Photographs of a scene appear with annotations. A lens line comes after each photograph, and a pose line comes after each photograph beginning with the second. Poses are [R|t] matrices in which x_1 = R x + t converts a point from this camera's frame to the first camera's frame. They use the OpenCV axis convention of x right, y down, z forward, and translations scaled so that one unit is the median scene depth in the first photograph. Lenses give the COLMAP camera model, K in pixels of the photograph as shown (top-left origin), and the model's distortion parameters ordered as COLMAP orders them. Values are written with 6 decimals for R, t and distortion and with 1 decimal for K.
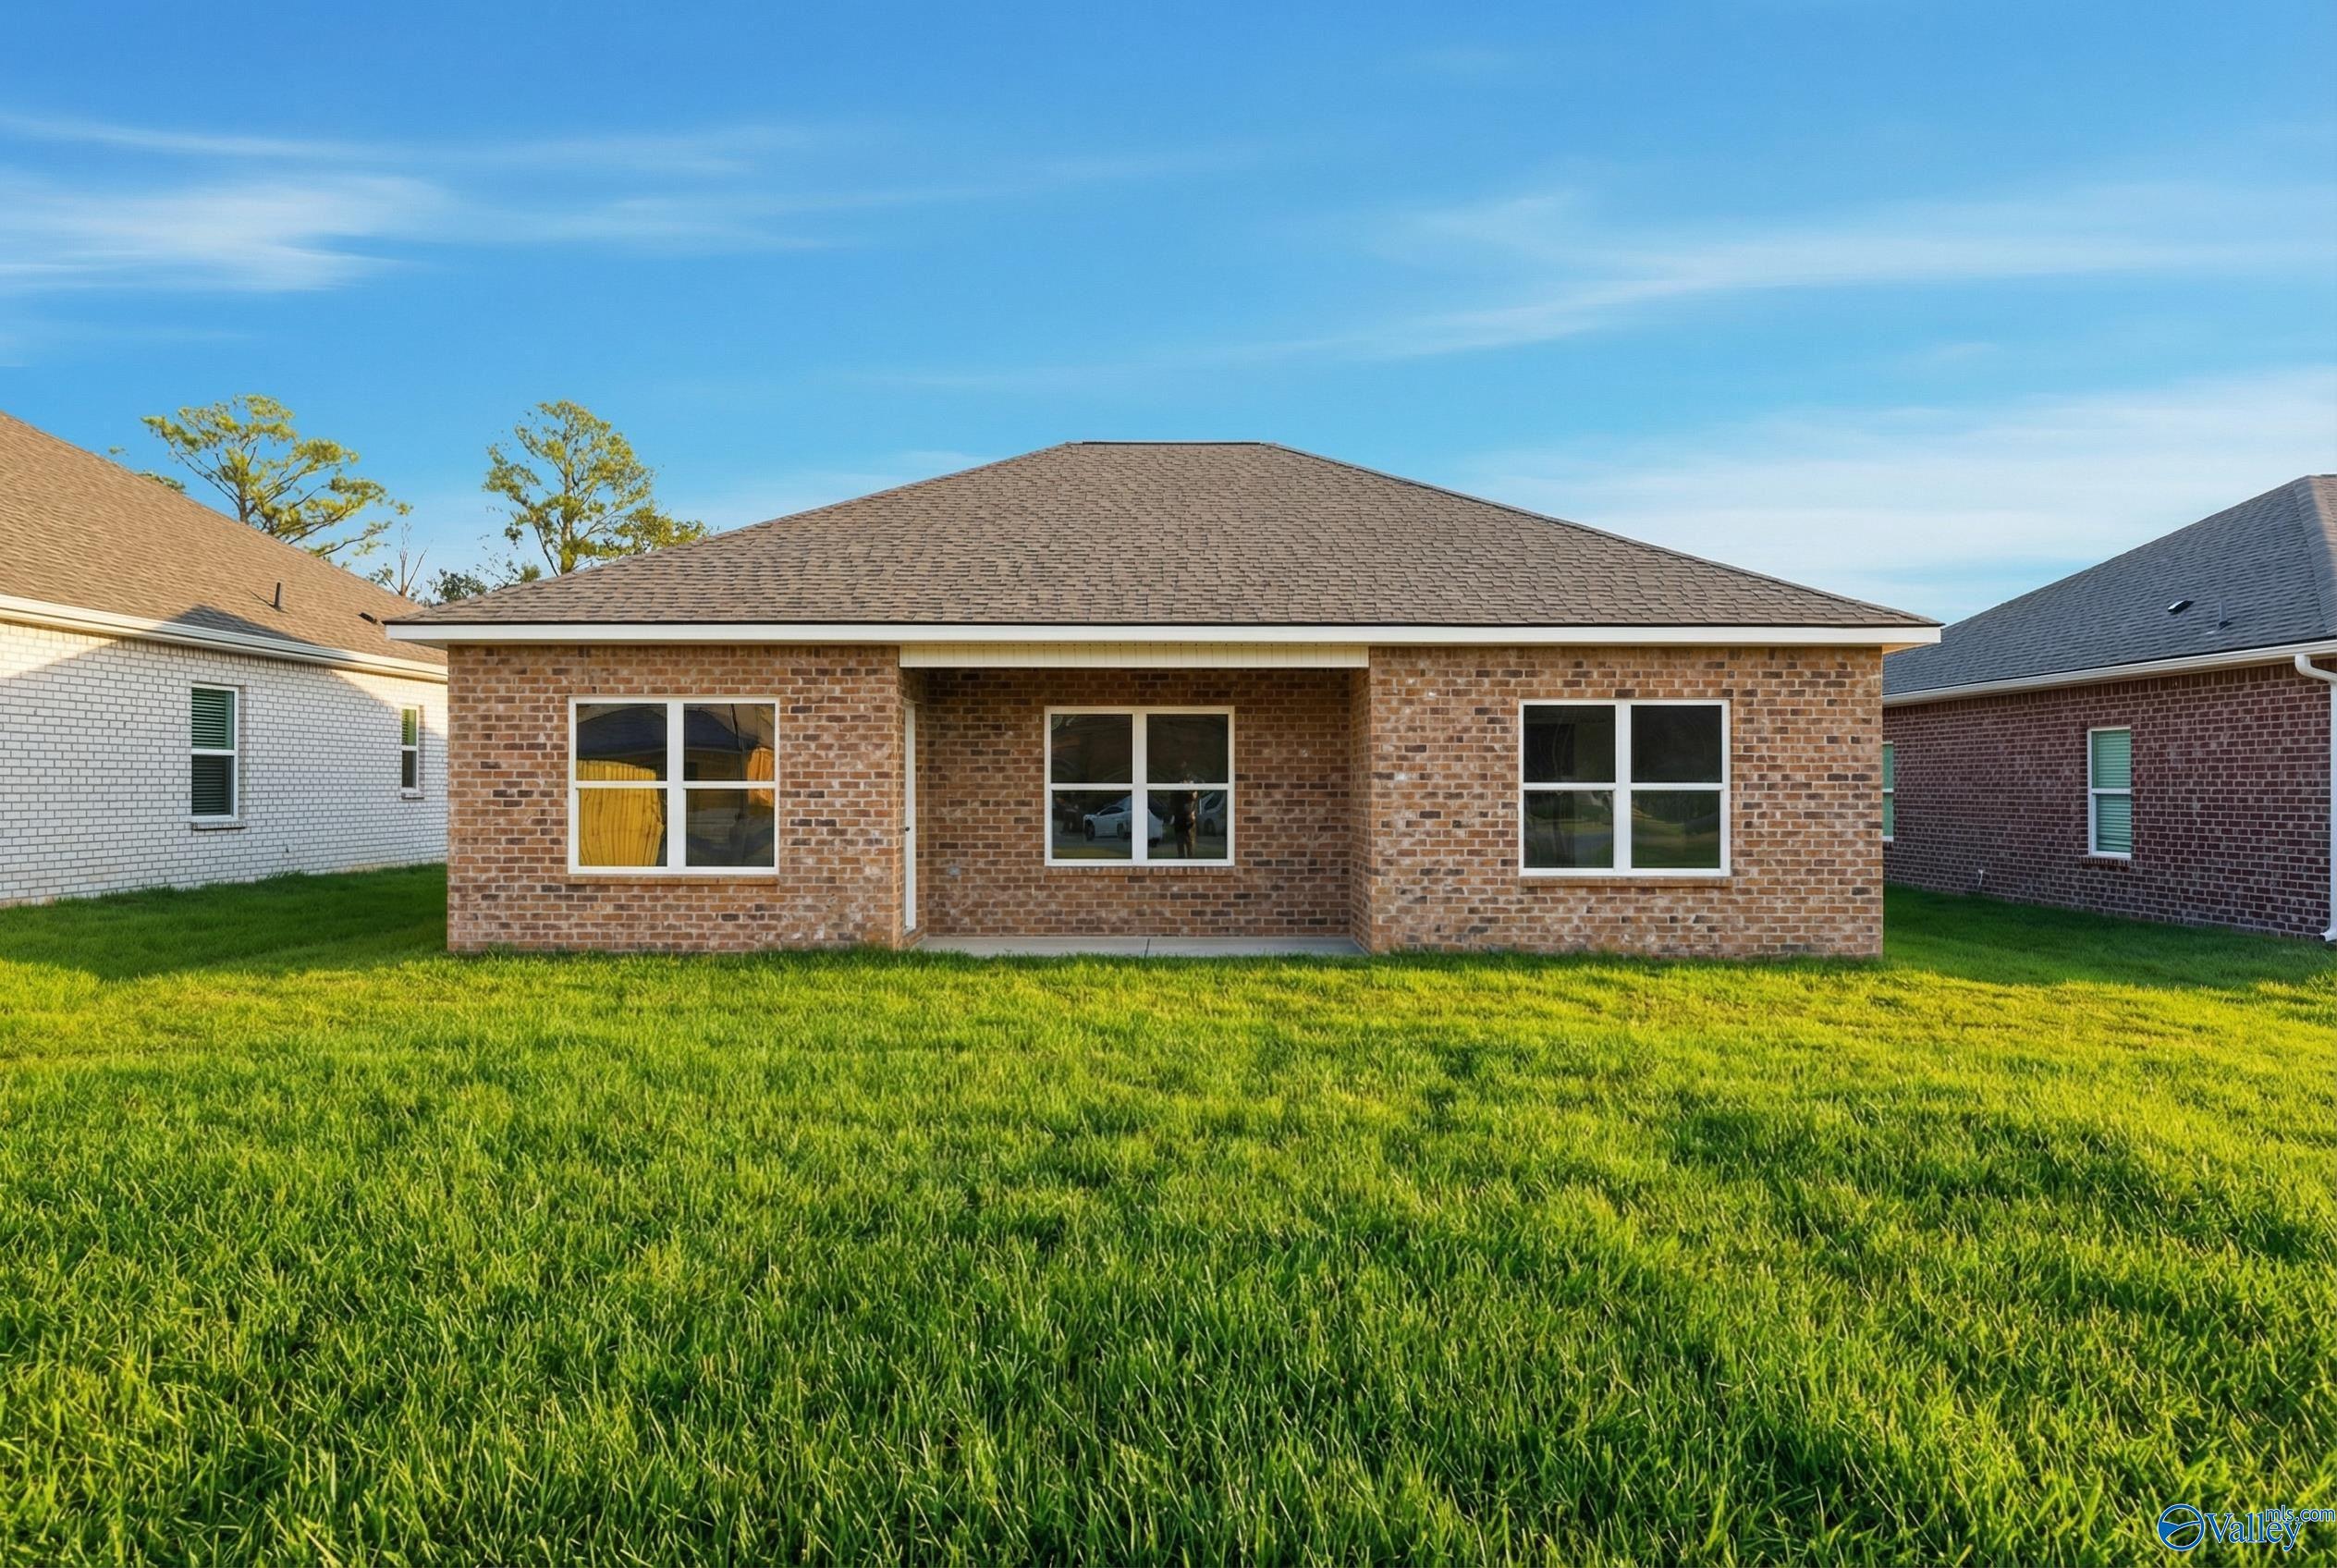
lens RADIAL K [[997.7, 0, 1168.5], [0, 997.7, 784.0], [0, 0, 1]] dist [0.086929, 0.000054]
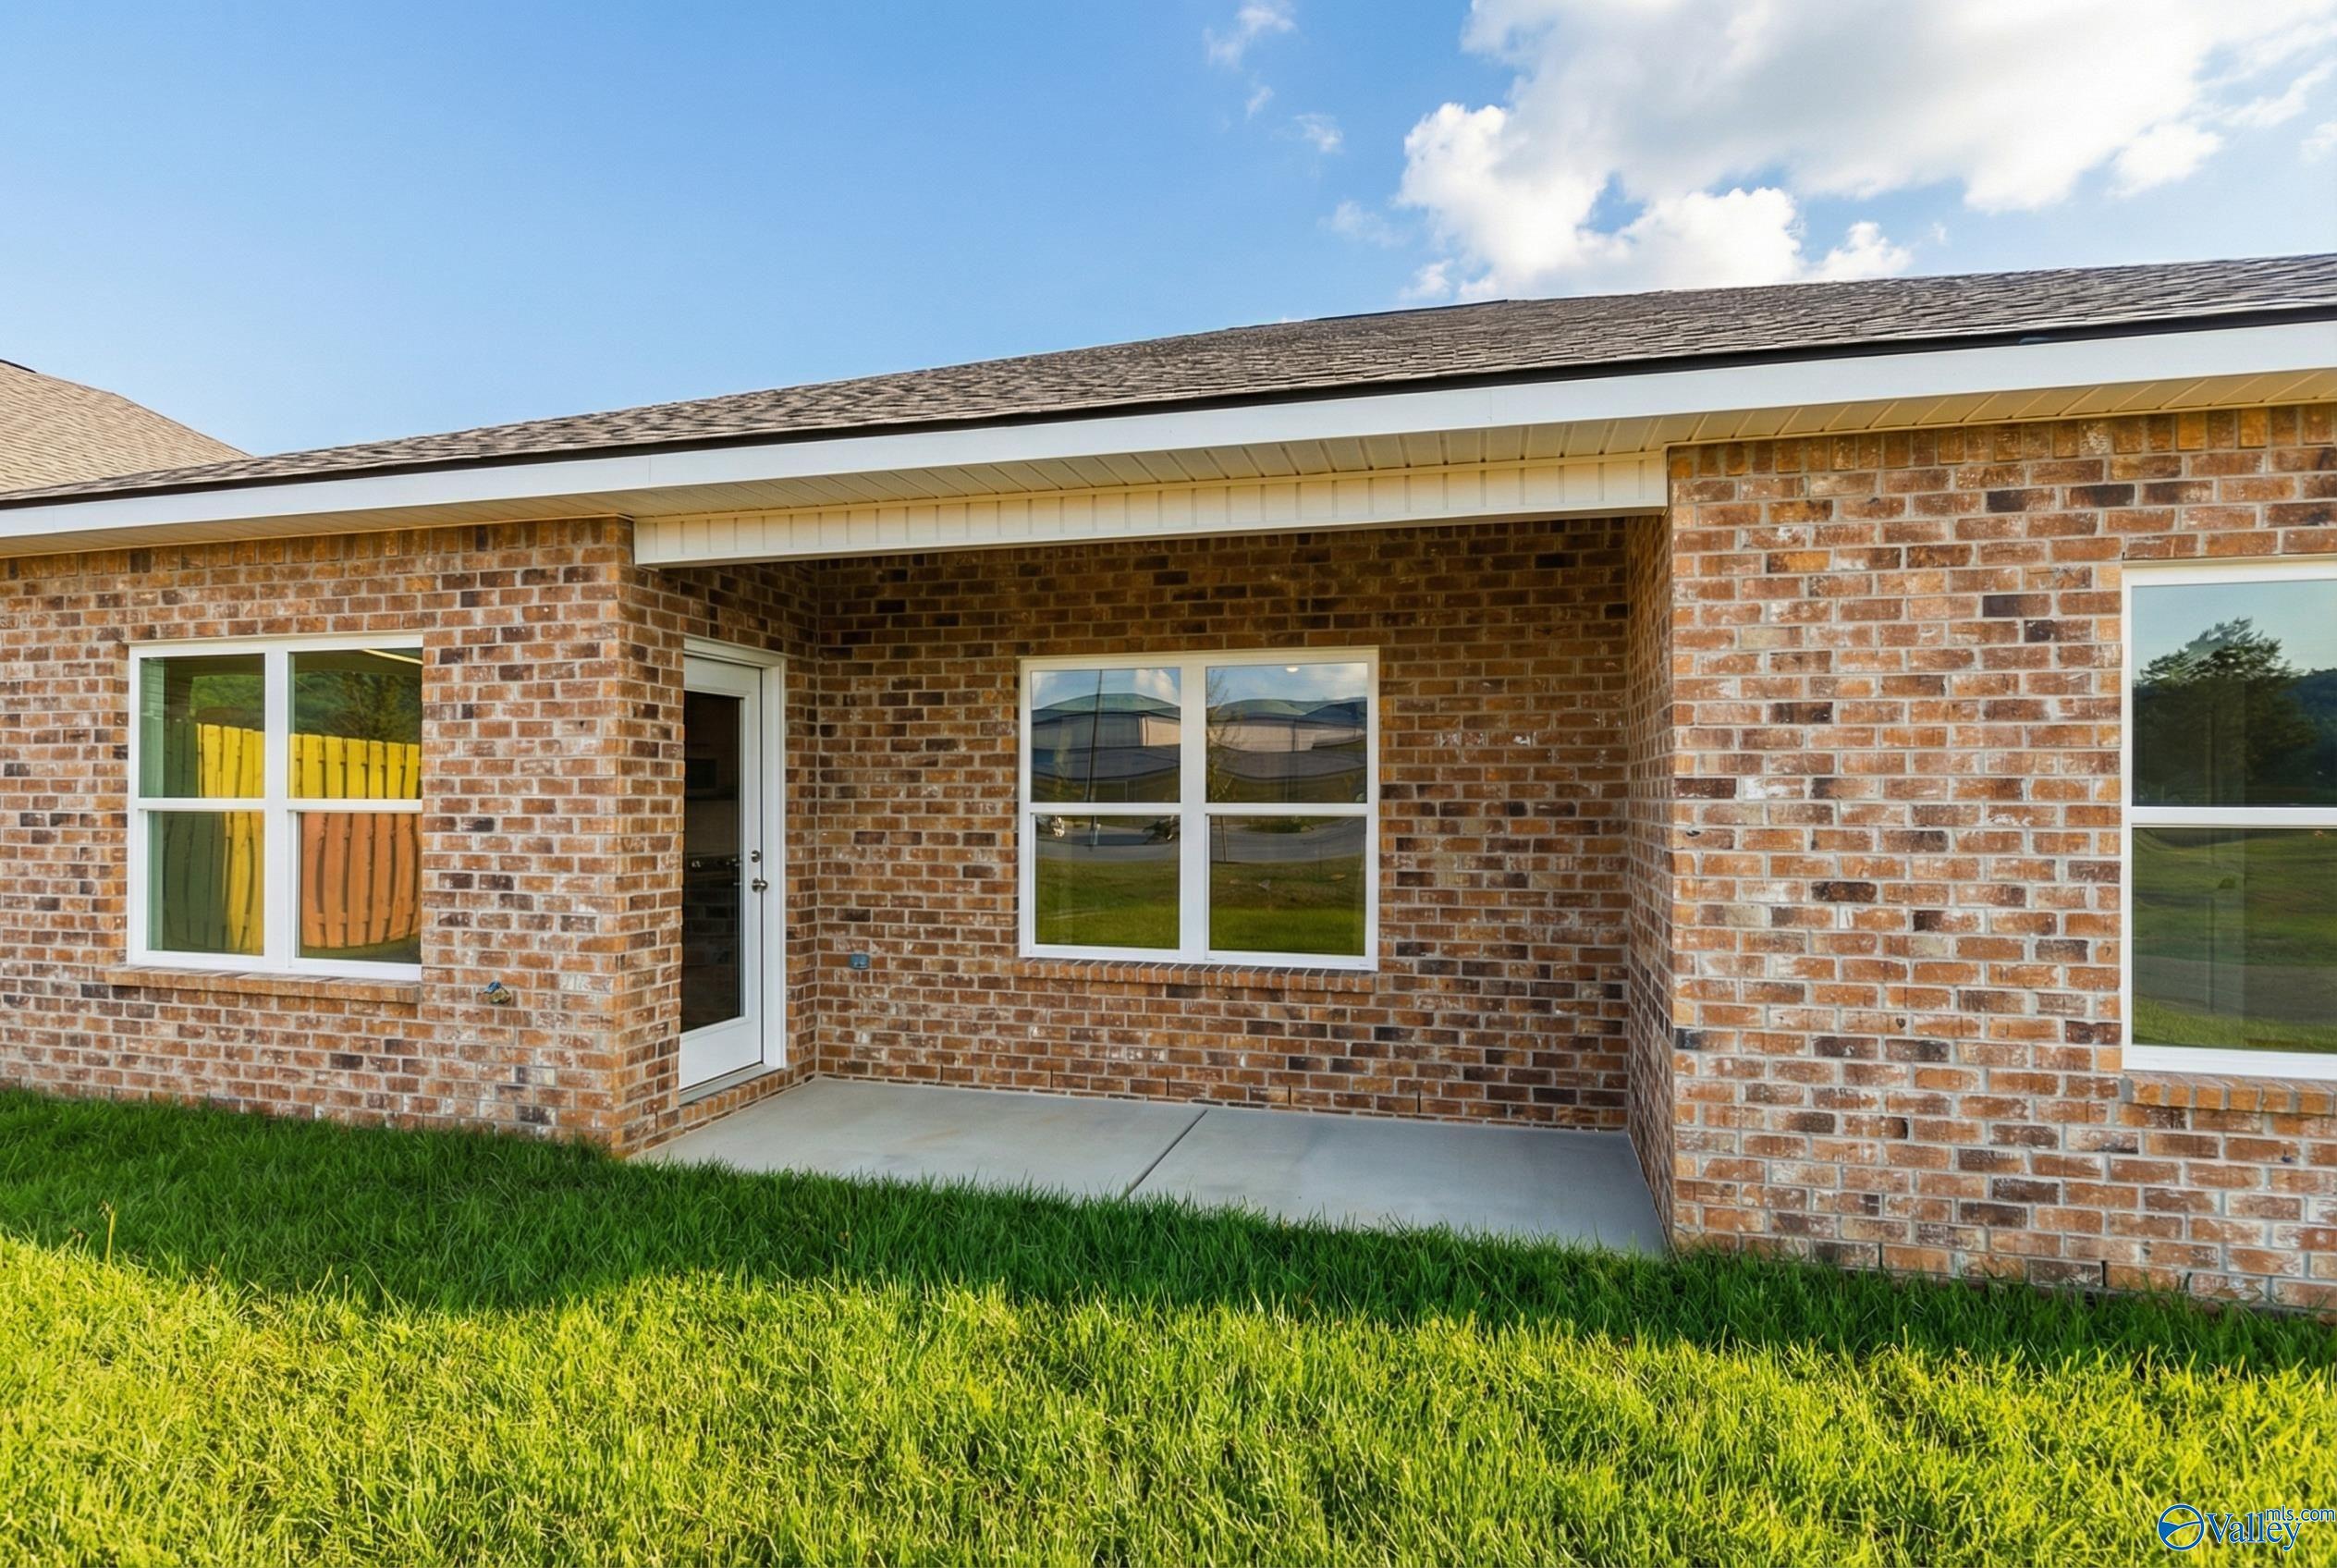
lens RADIAL K [[1143.7, 0, 1168.5], [0, 1143.7, 784.0], [0, 0, 1]] dist [0.014398, 0.000057]
pose [[0.976546, -0.001003, -0.215306, 0.105572], [-0.001991, 0.999904, -0.013687, -0.002796], [0.215299, 0.013795, 0.976451, 0.516750]]
